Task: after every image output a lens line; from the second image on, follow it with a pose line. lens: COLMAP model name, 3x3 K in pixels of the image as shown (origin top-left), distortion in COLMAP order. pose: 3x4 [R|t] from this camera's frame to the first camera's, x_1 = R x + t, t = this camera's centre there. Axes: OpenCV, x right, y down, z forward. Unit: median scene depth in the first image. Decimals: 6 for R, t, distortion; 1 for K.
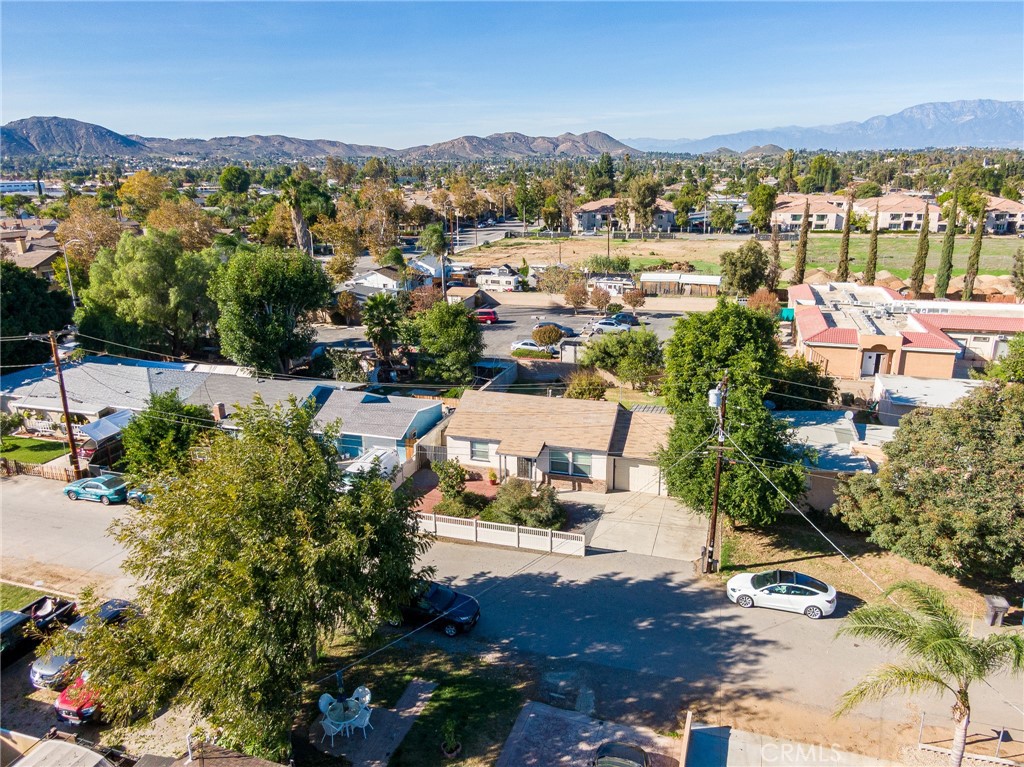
lens RADIAL K [[732.8, 0, 512.0], [0, 732.8, 383.5], [0, 0, 1]] dist [0.046431, -0.027790]
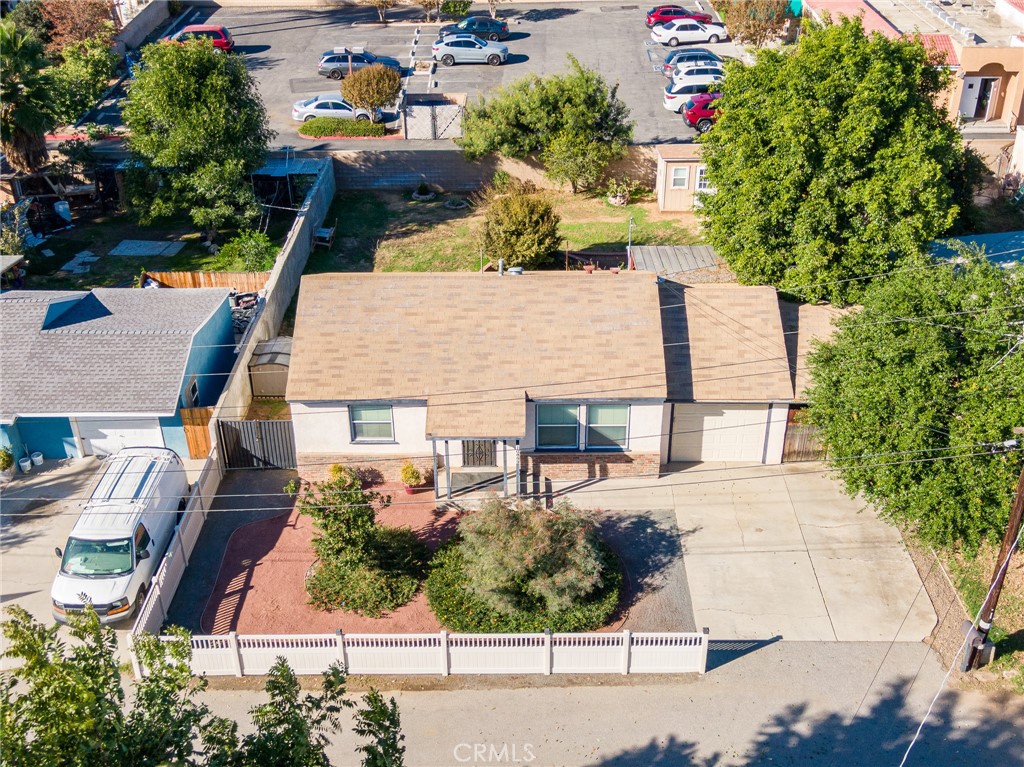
lens RADIAL K [[1133.9, 0, 512.0], [0, 1133.9, 383.5], [0, 0, 1]] dist [0.043858, 0.007778]
pose [[0.956497, -0.150627, 0.249850, -0.130256], [0.083980, 0.962313, 0.258653, -0.100821], [-0.279394, -0.226419, 0.933099, 0.342835]]
